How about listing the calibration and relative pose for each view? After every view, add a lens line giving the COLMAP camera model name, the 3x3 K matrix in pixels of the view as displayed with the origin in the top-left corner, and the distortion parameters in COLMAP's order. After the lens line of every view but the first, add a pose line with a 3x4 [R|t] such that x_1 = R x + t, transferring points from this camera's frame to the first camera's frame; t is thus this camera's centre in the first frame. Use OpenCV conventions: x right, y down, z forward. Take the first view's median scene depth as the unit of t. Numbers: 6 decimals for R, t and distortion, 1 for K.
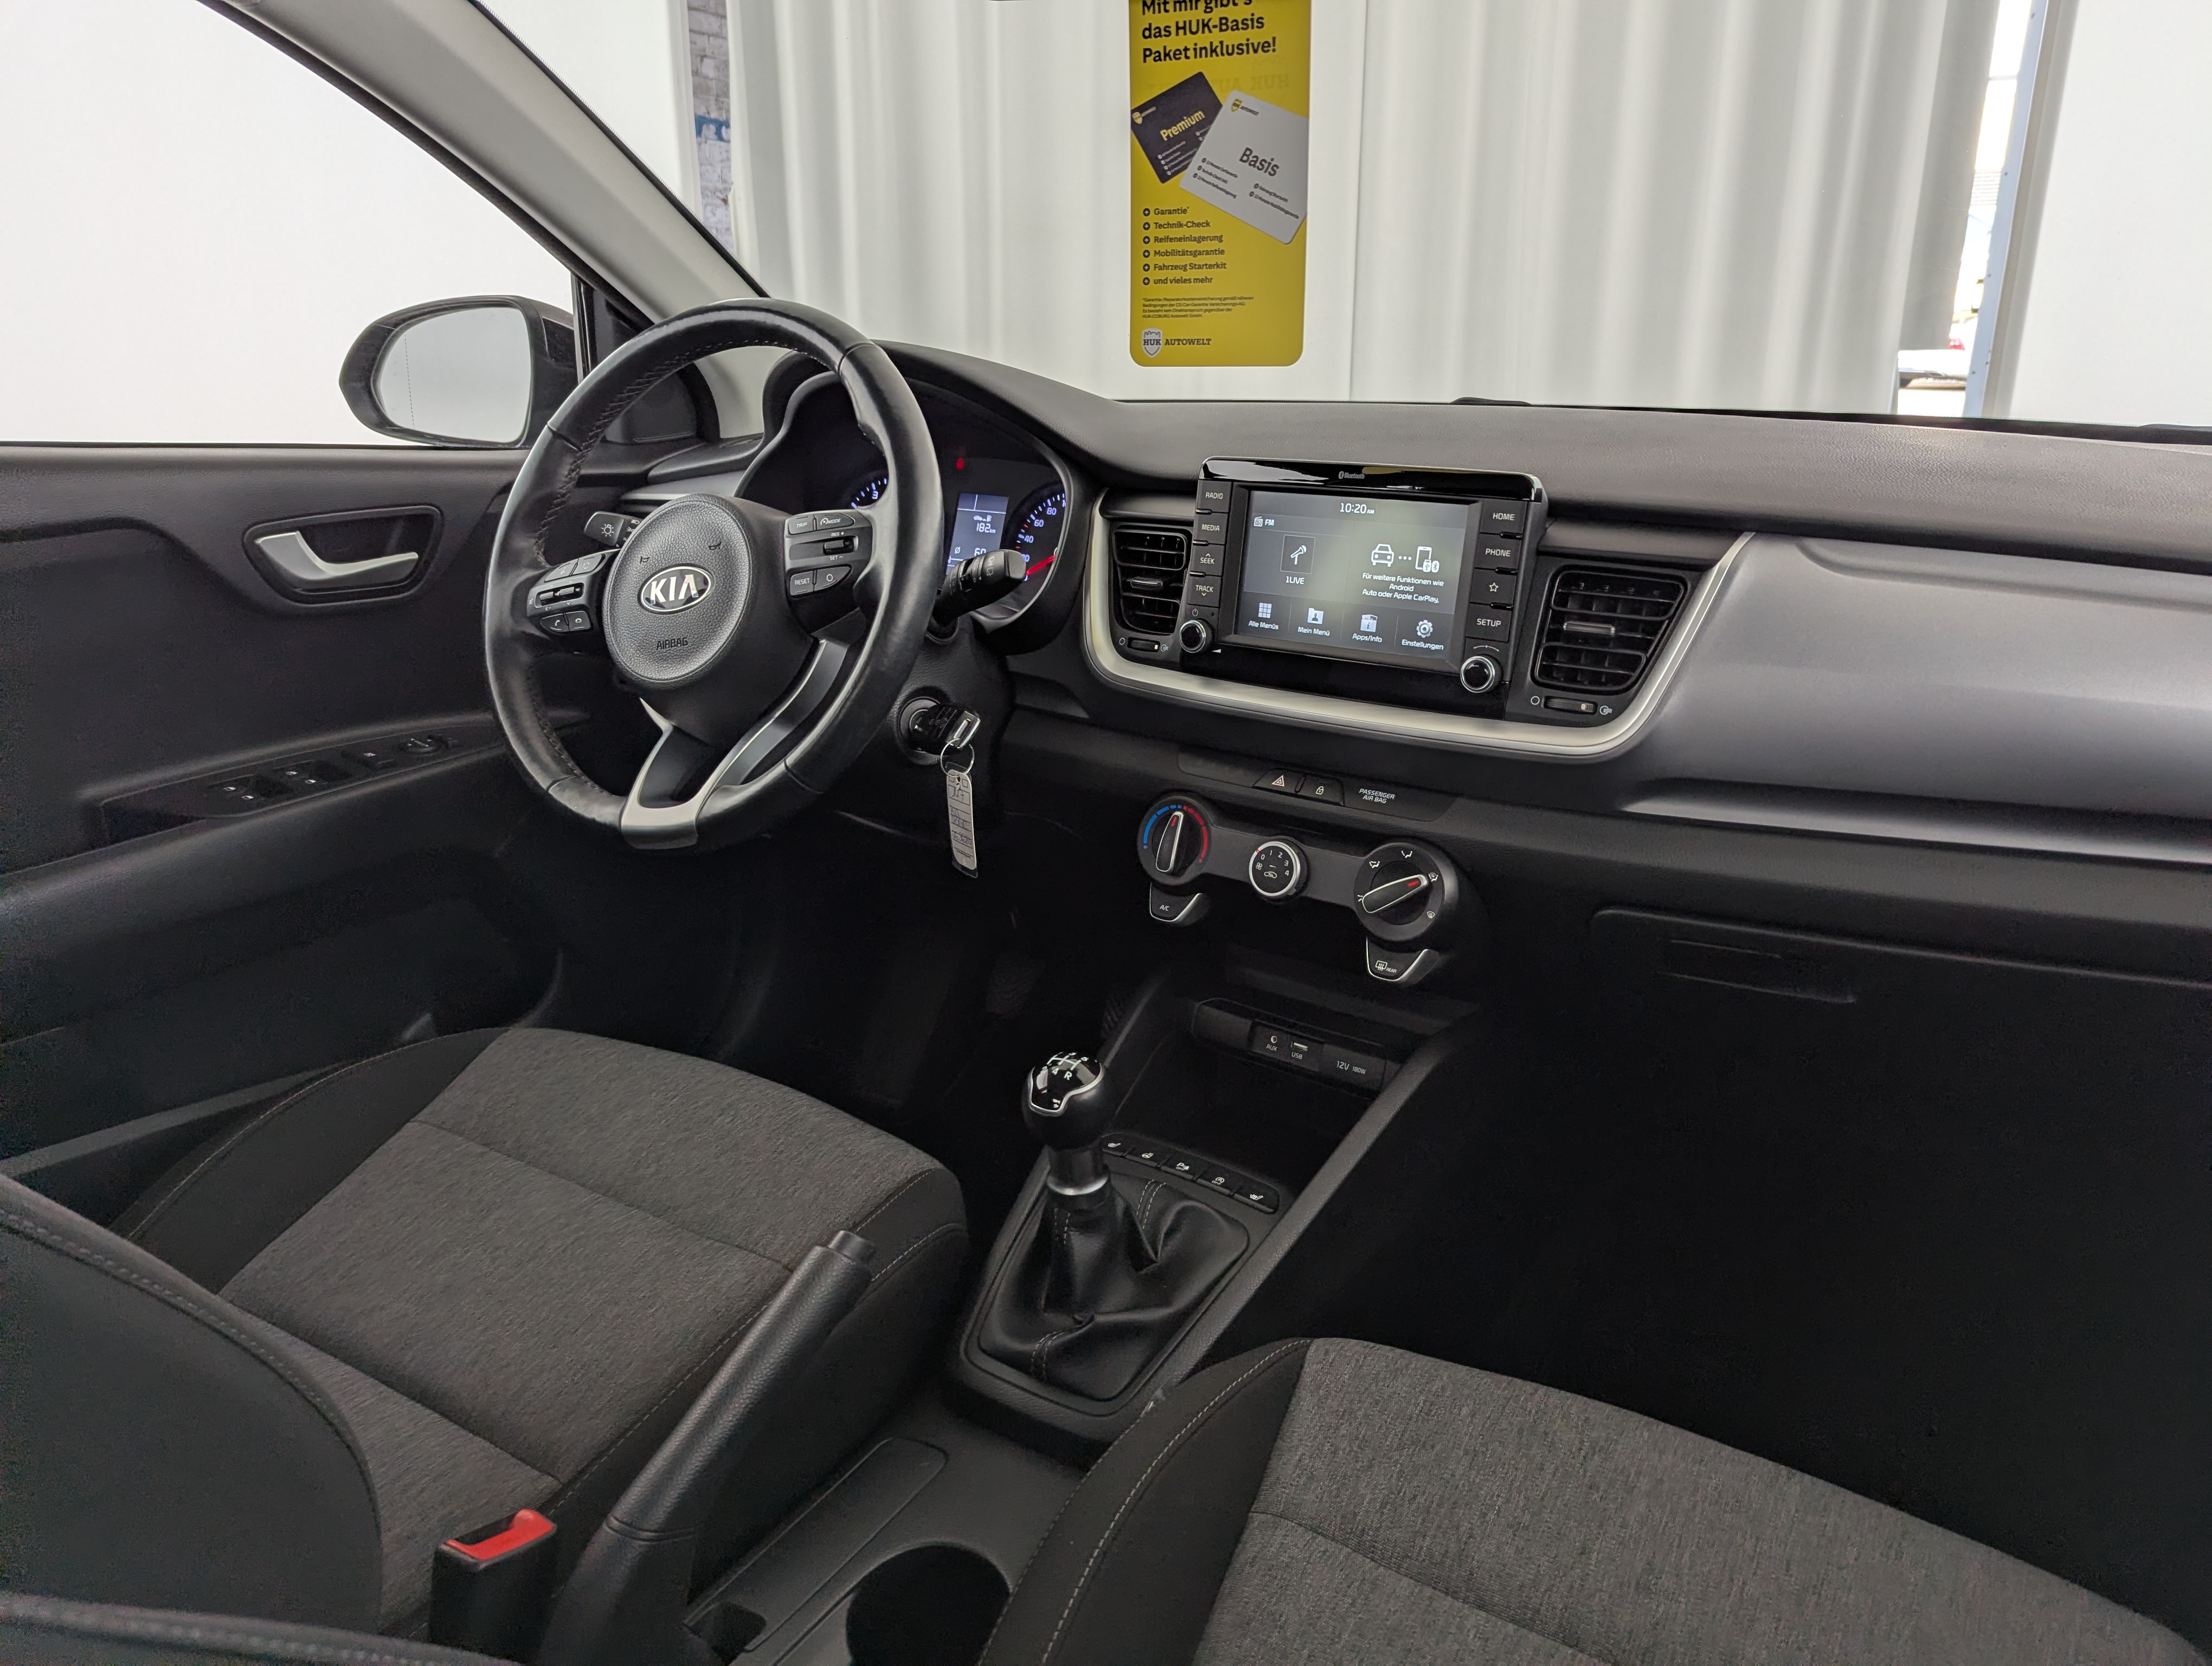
lens RADIAL K [[1575.7, 0, 1106.0], [0, 1575.7, 833.0], [0, 0, 1]] dist [-0.005402, -0.005815]
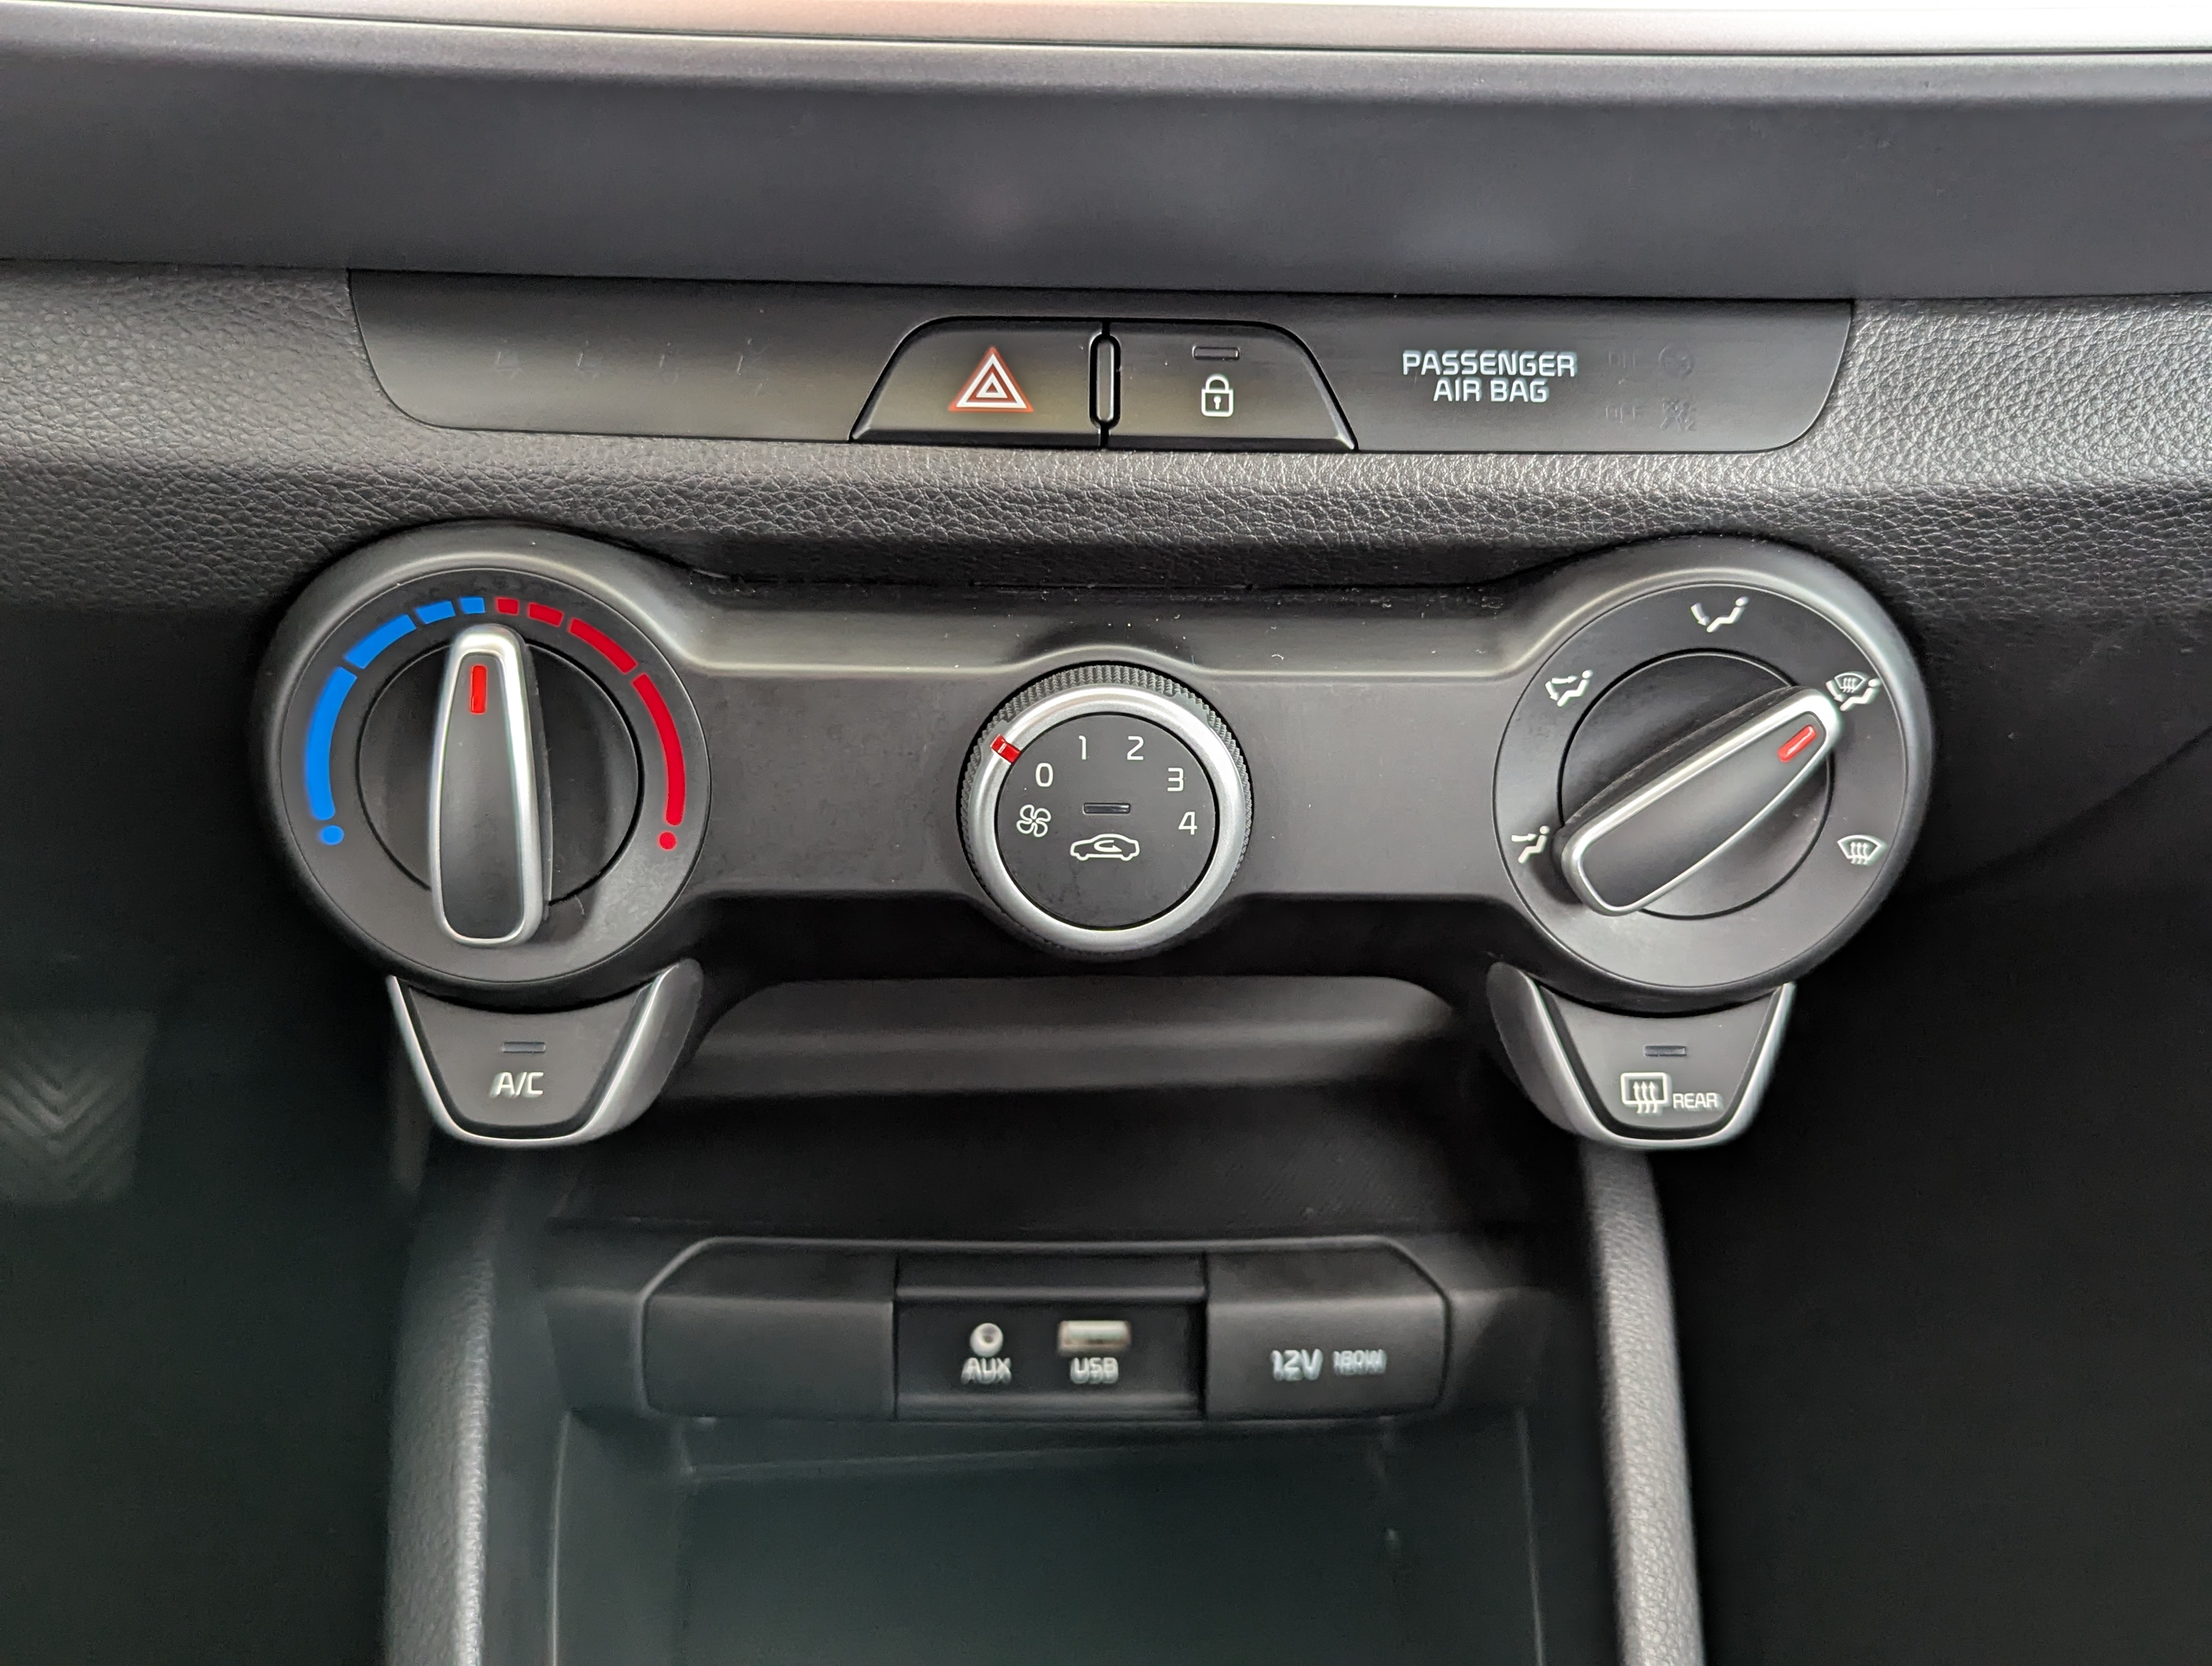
lens RADIAL K [[1575.7, 0, 1106.0], [0, 1575.7, 833.0], [0, 0, 1]] dist [-0.005402, -0.005815]
pose [[0.788773, -0.296376, 0.538515, -0.005101], [0.171427, 0.947389, 0.270310, -0.031364], [-0.590296, -0.120897, 0.798082, 0.855737]]
